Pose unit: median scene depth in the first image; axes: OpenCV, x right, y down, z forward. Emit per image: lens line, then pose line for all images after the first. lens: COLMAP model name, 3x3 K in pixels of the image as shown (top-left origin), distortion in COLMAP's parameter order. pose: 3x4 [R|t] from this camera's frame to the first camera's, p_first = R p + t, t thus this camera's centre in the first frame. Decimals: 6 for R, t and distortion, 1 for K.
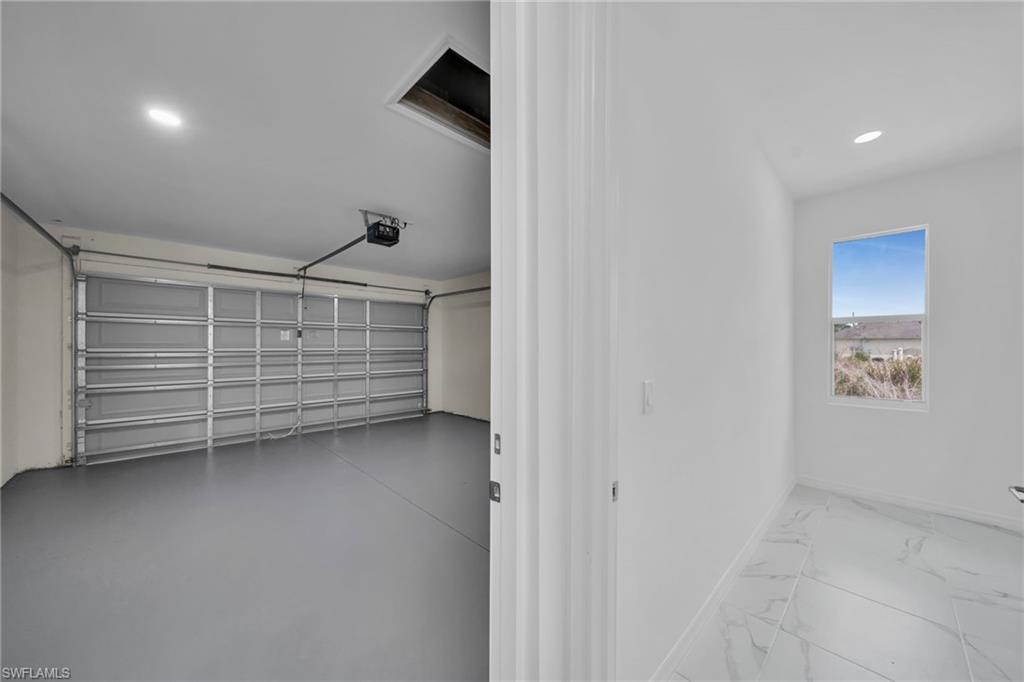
lens RADIAL K [[358.7, 0, 508.1], [0, 358.7, 344.5], [0, 0, 1]] dist [0.001093, -0.000073]
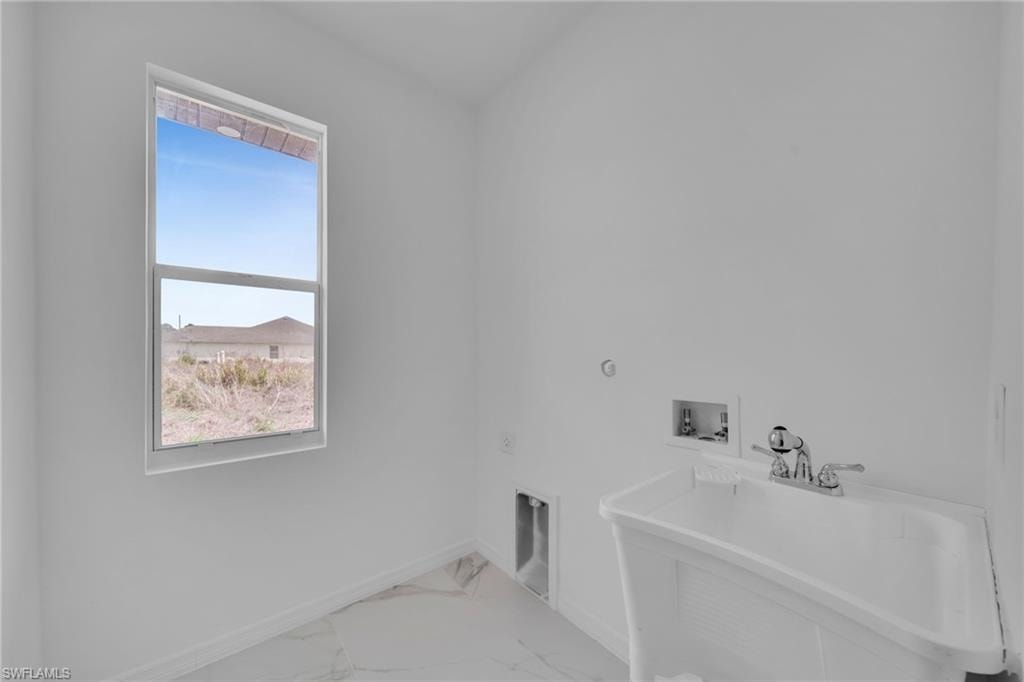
lens RADIAL K [[358.7, 0, 508.1], [0, 358.7, 344.5], [0, 0, 1]] dist [0.001093, -0.000073]
pose [[0.062326, 0.012499, 0.997978, 0.108642], [-0.001095, 0.999922, -0.012455, 0.004747], [-0.998055, -0.000316, 0.062335, 0.122366]]
